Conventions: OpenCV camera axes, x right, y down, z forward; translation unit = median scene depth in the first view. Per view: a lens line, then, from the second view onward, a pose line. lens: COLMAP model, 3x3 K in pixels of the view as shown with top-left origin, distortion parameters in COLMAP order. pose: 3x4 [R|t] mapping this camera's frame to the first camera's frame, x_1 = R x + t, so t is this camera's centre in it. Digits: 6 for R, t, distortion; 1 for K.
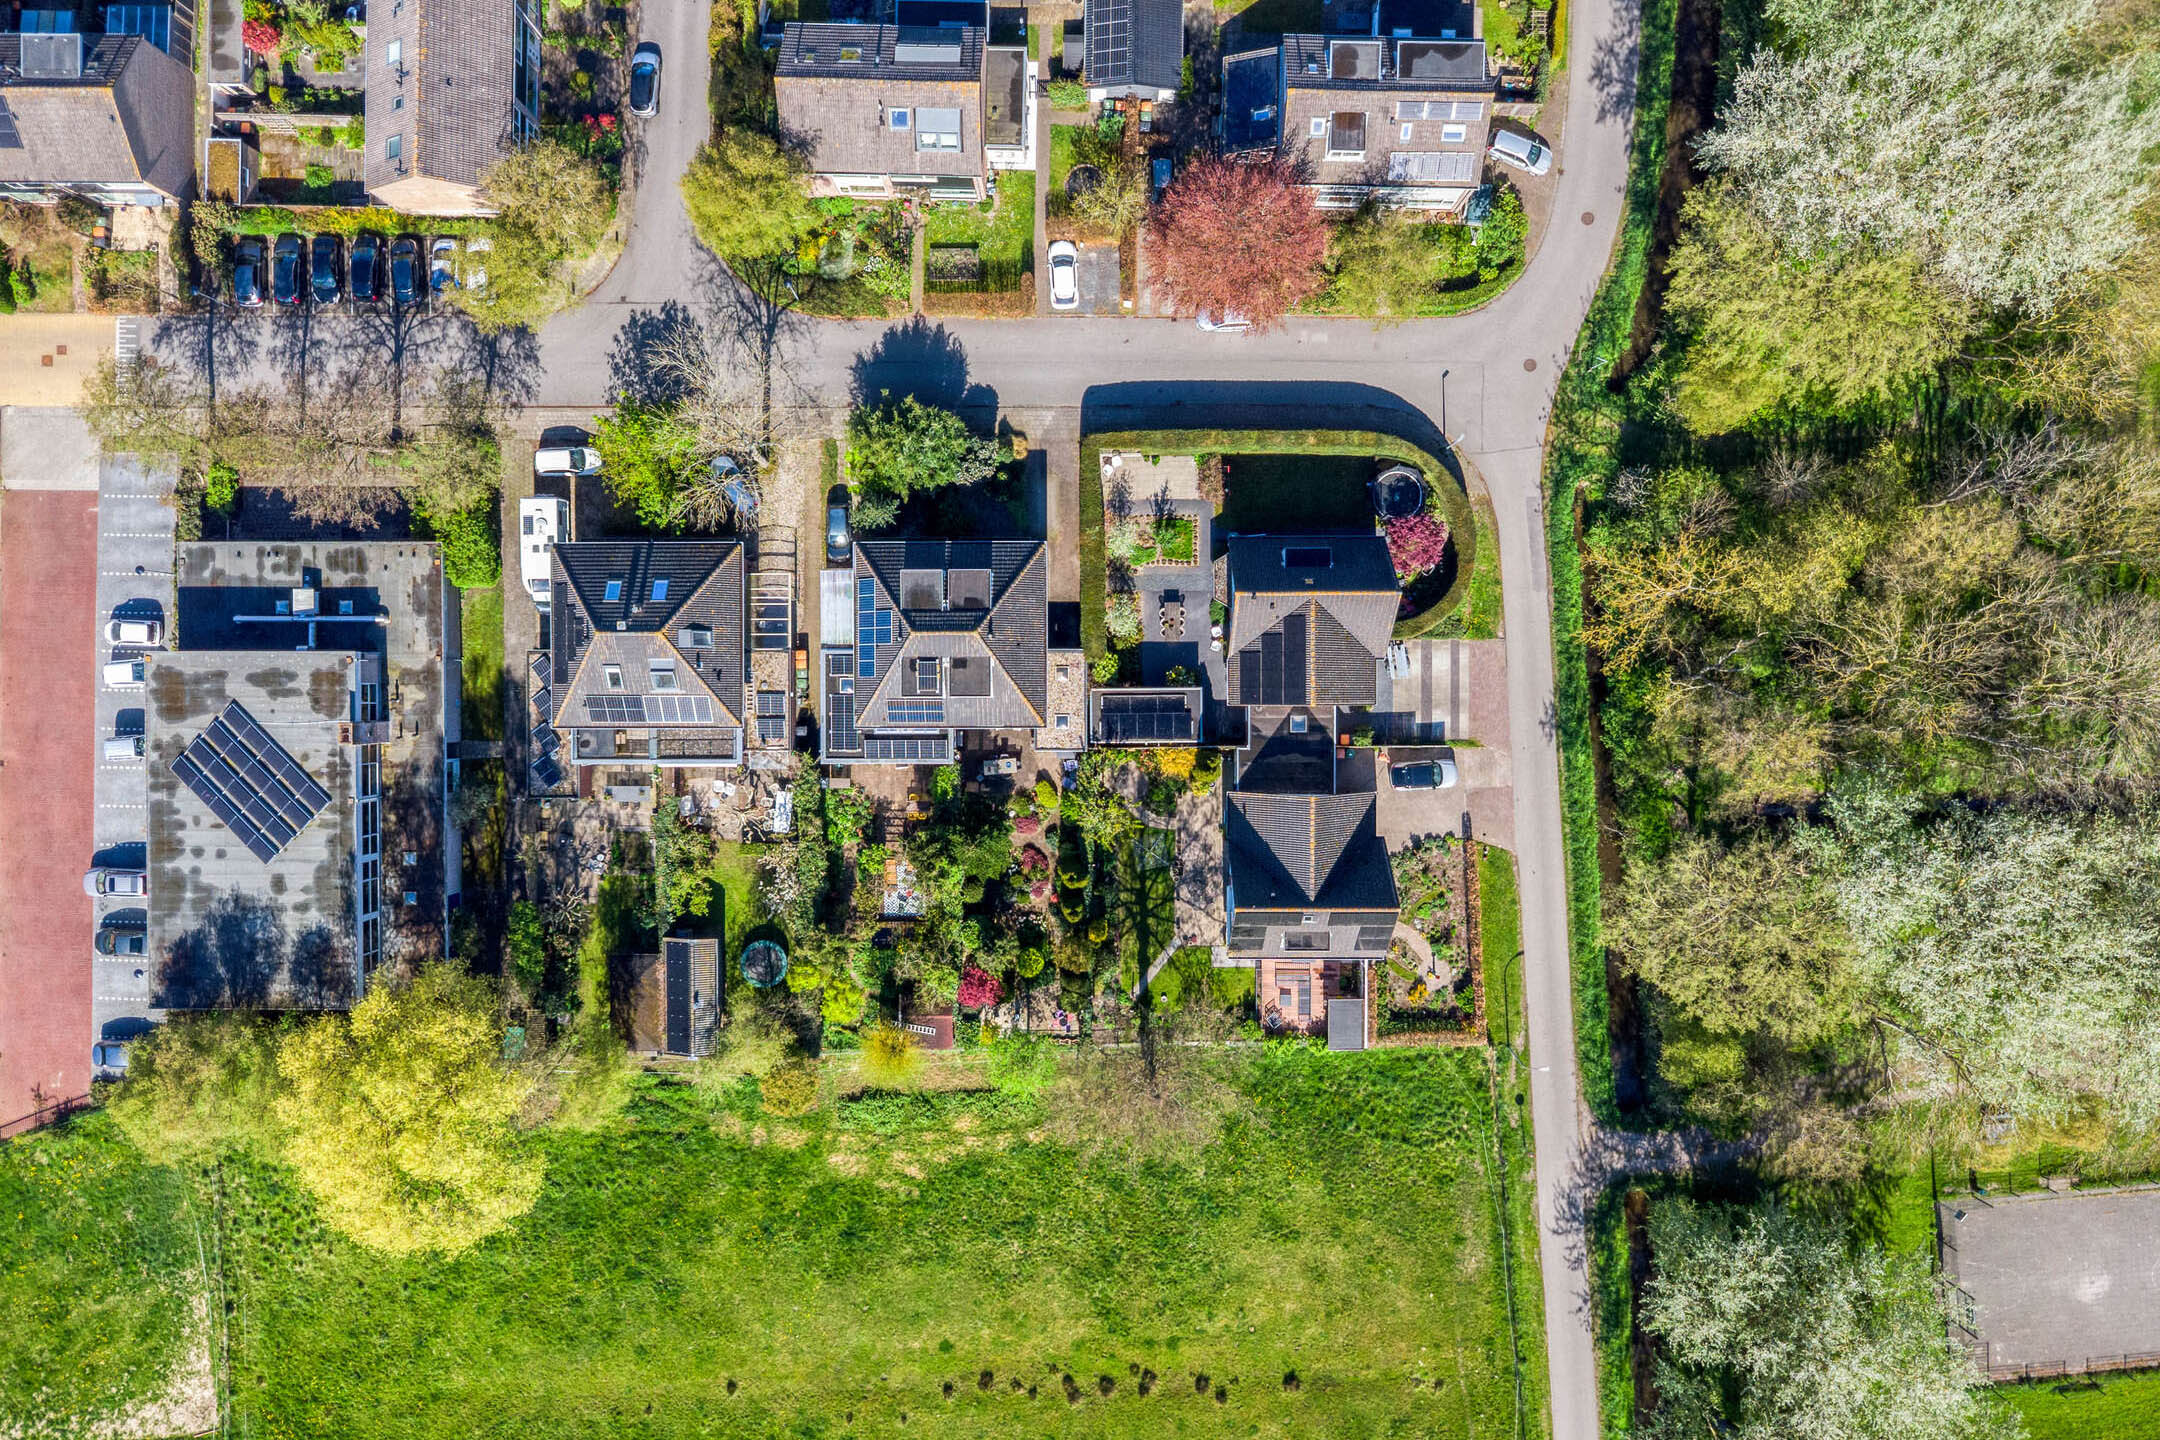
lens RADIAL K [[1666.5, 0, 1063.1], [0, 1666.5, 717.8], [0, 0, 1]] dist [0.043801, -0.003081]
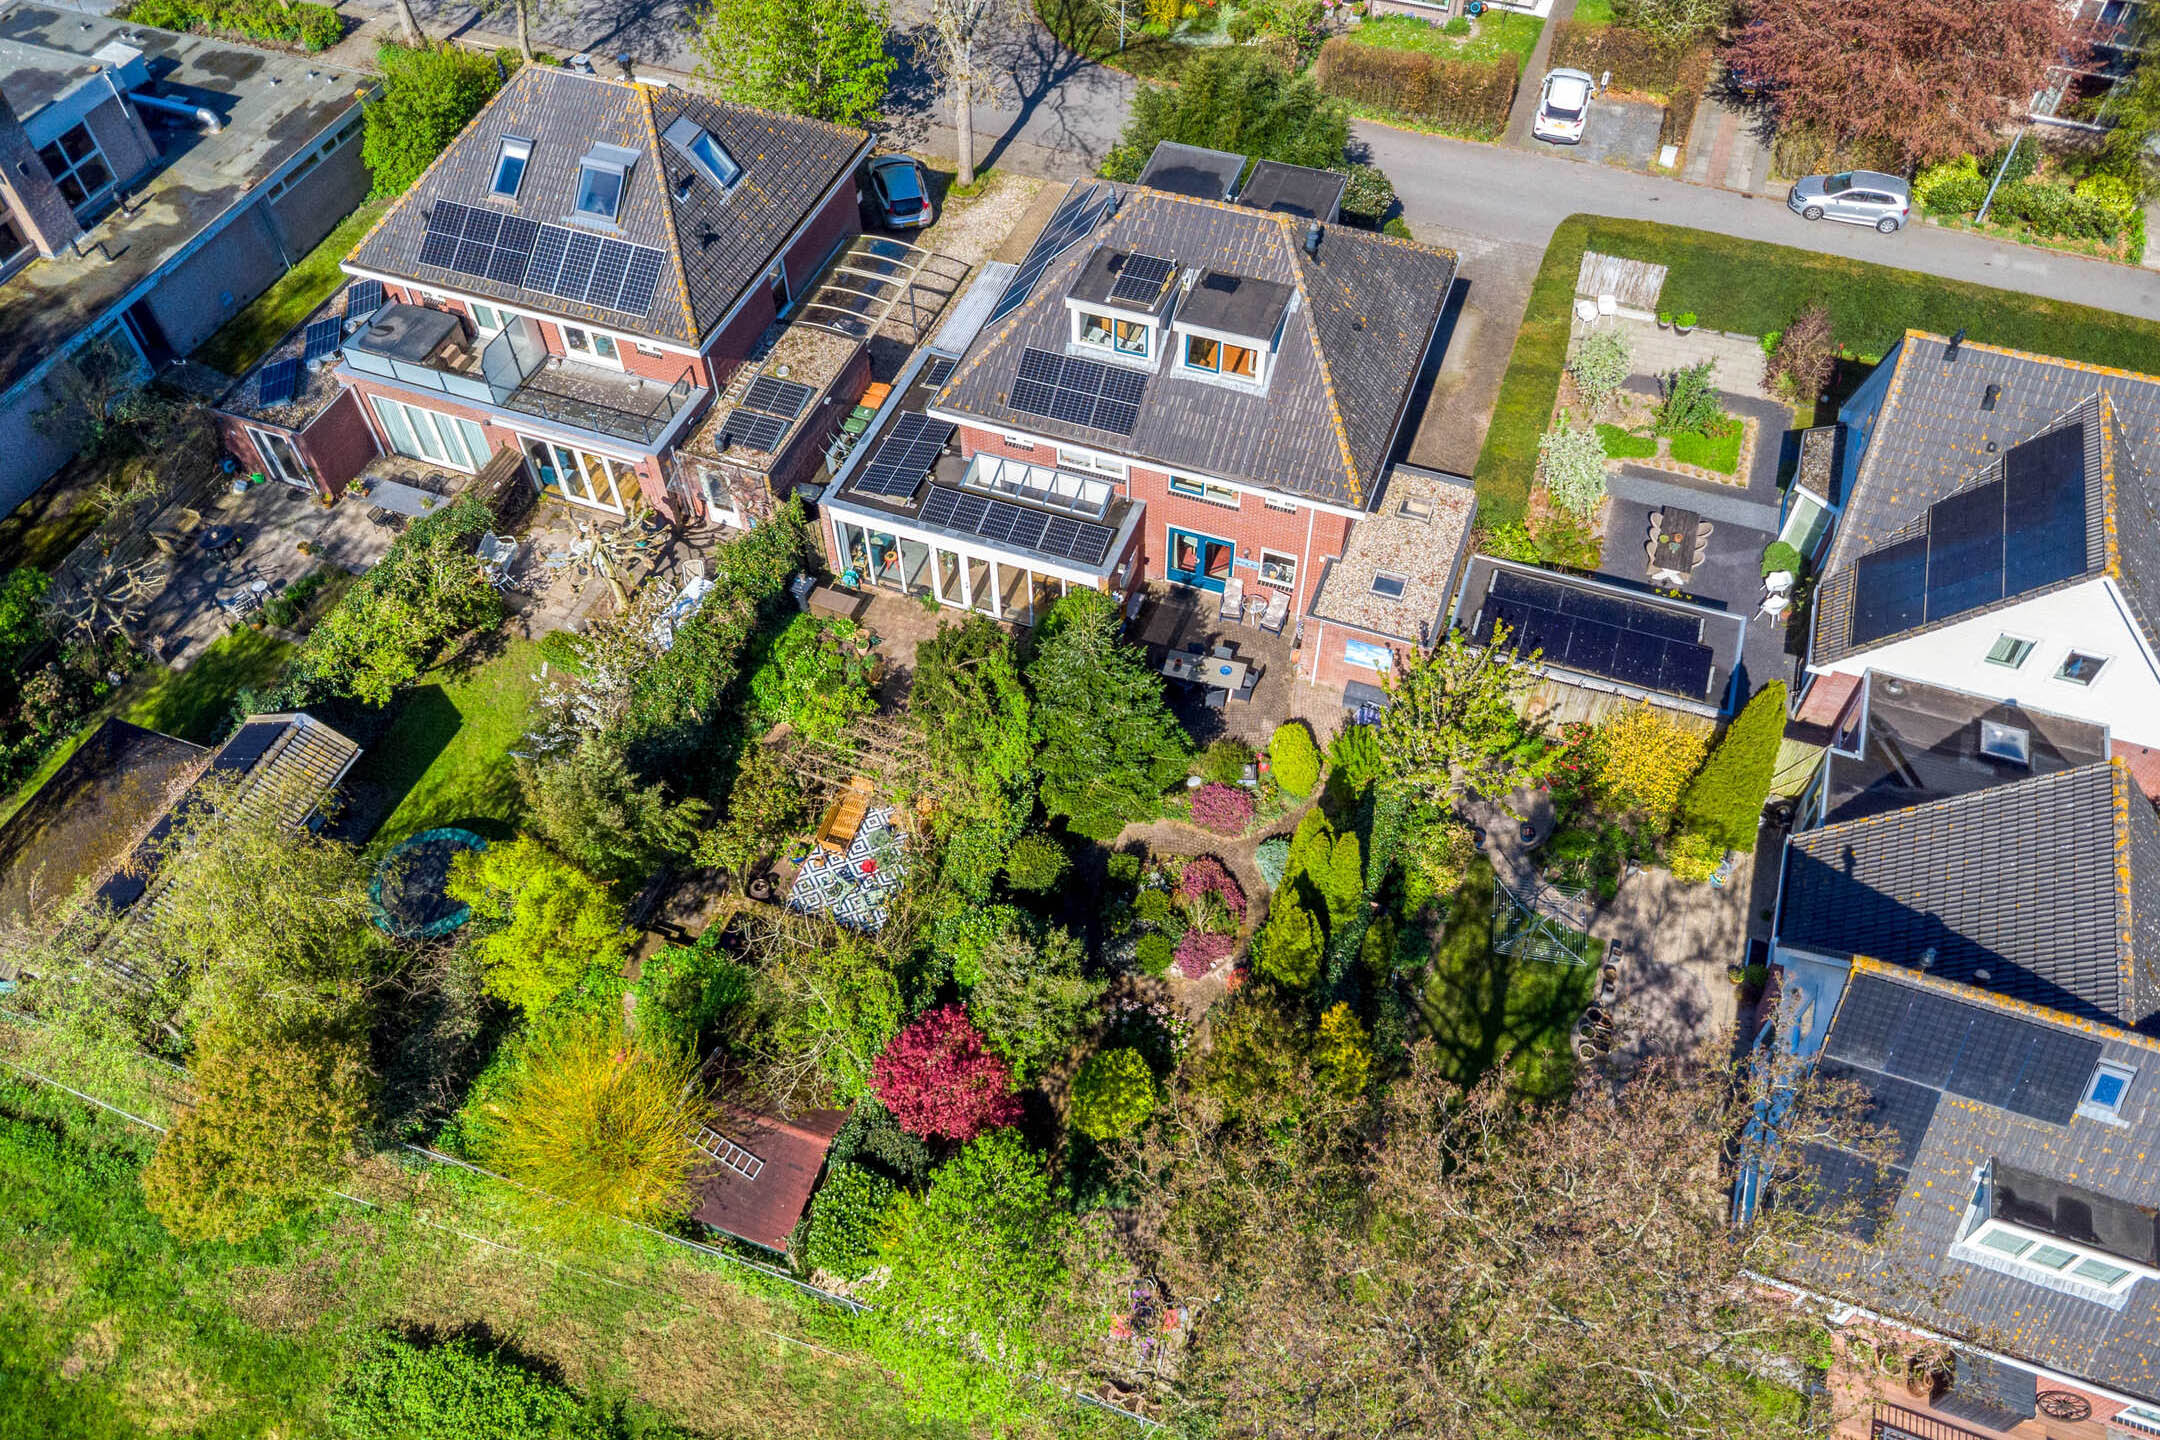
lens RADIAL K [[1630.6, 0, 1080.5], [0, 1630.6, 676.3], [0, 0, 1]] dist [0.017794, -0.009886]
pose [[0.936710, 0.271897, -0.220562, 0.022460], [-0.349918, 0.706367, -0.615307, 0.289524], [-0.011502, 0.653542, 0.756803, 0.700473]]
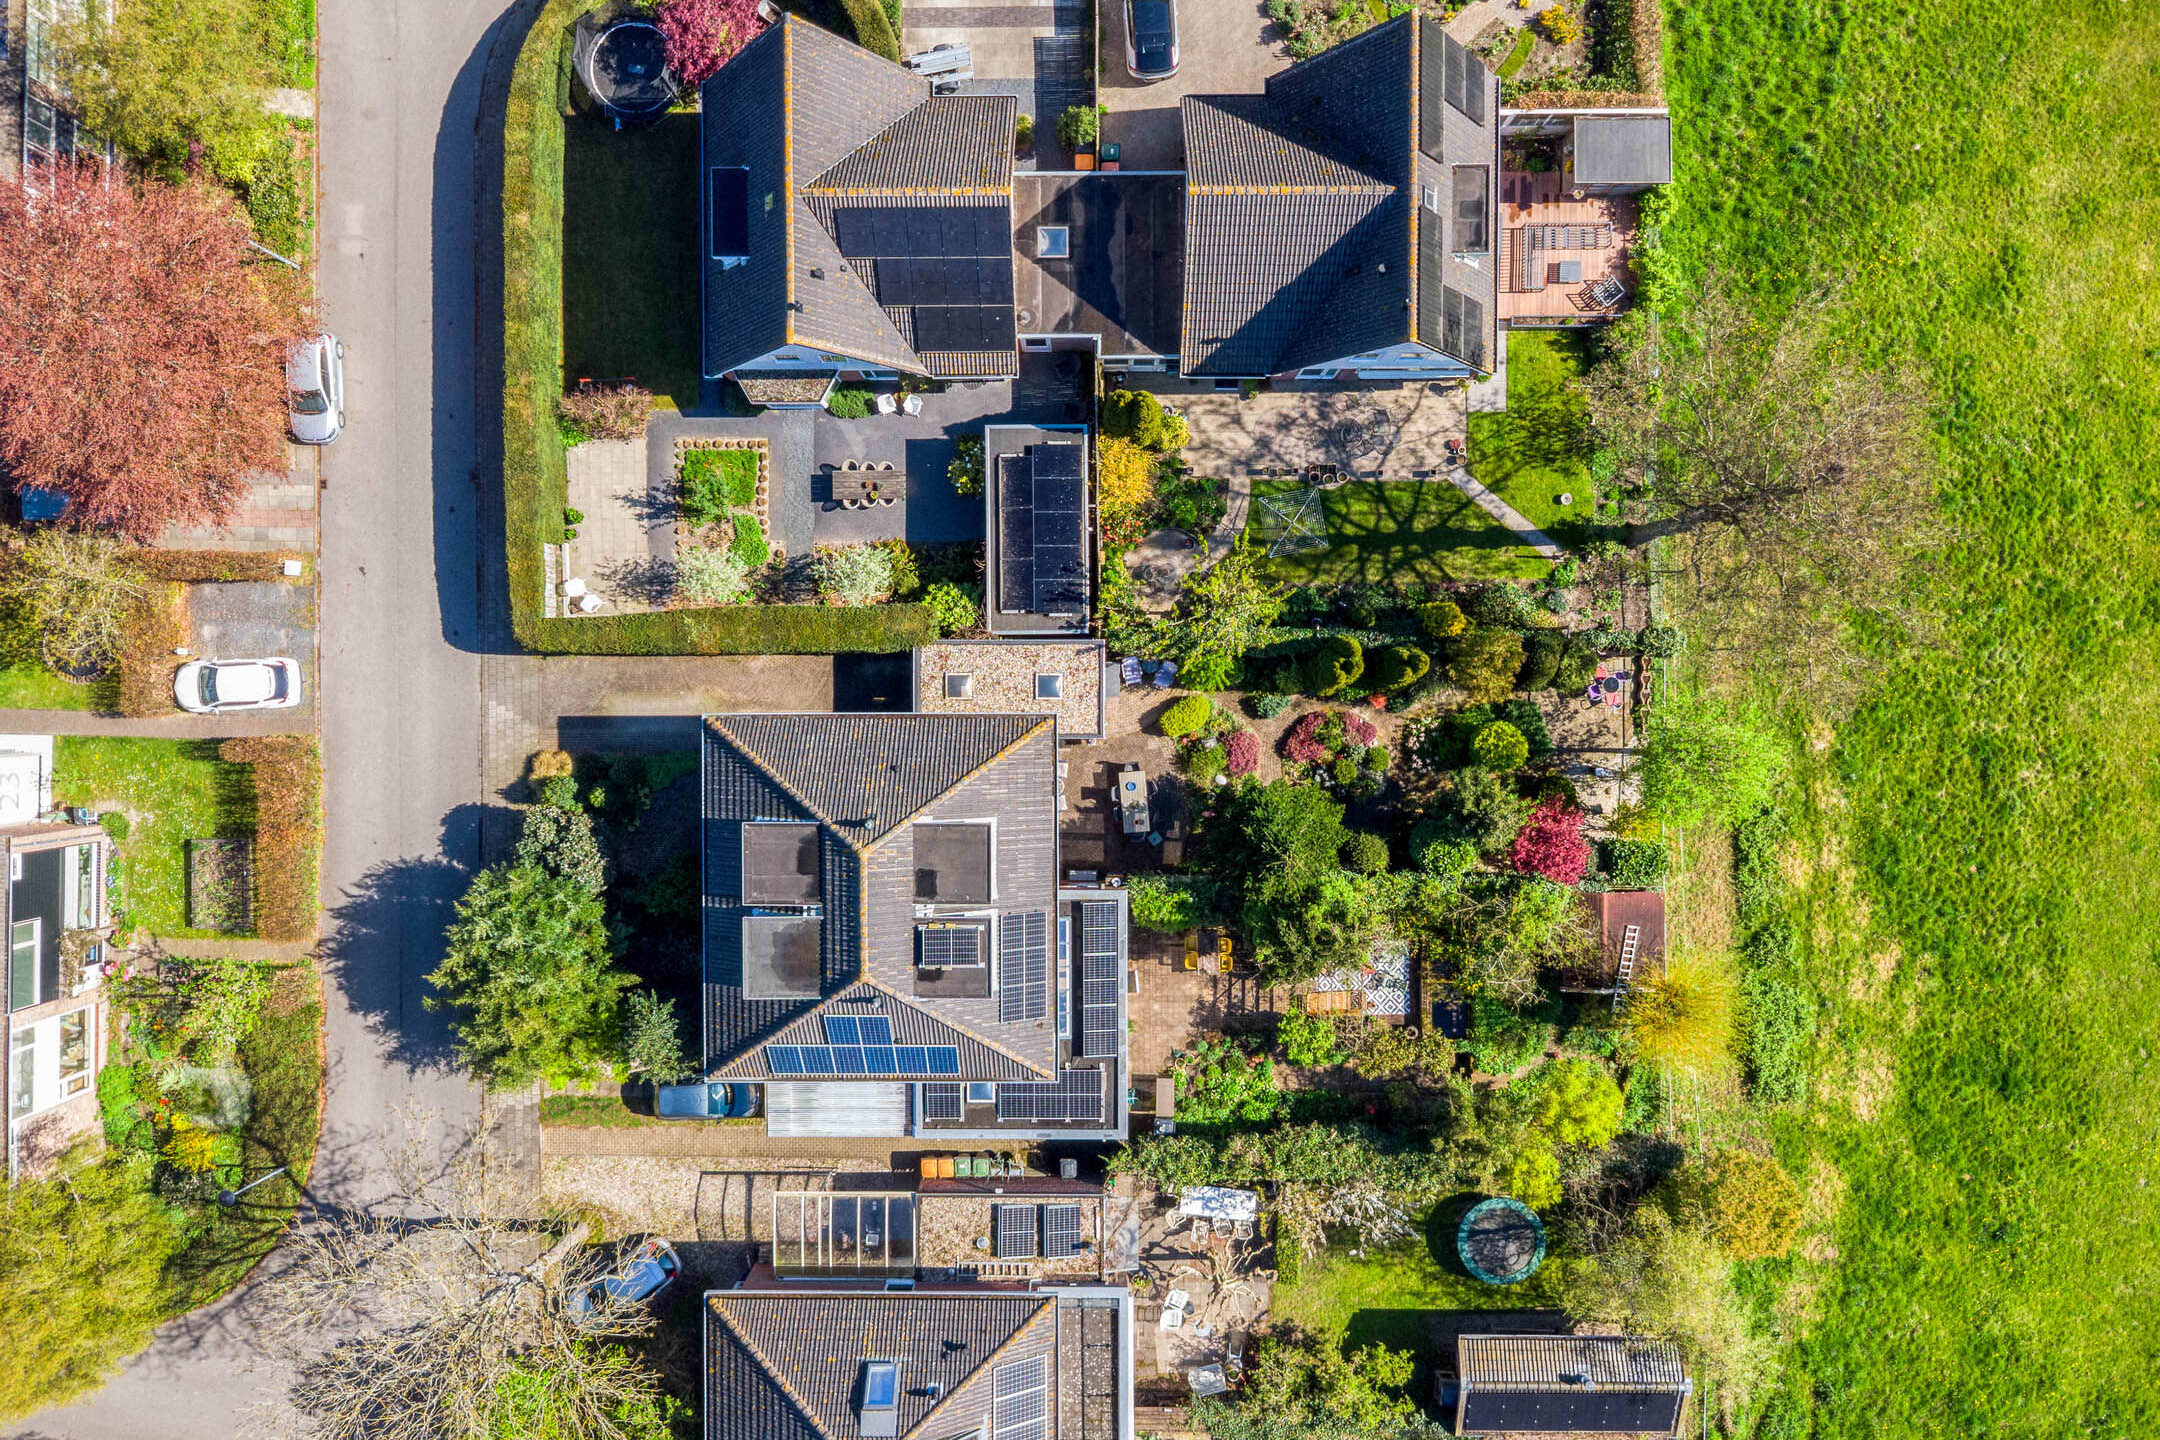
lens RADIAL K [[1666.5, 0, 1063.1], [0, 1666.5, 717.8], [0, 0, 1]] dist [0.043801, -0.003081]
pose [[0.000170, -0.999999, 0.001131, -0.011051], [0.999408, 0.000131, -0.034396, 0.024885], [0.034395, 0.001136, 0.999408, 0.457789]]
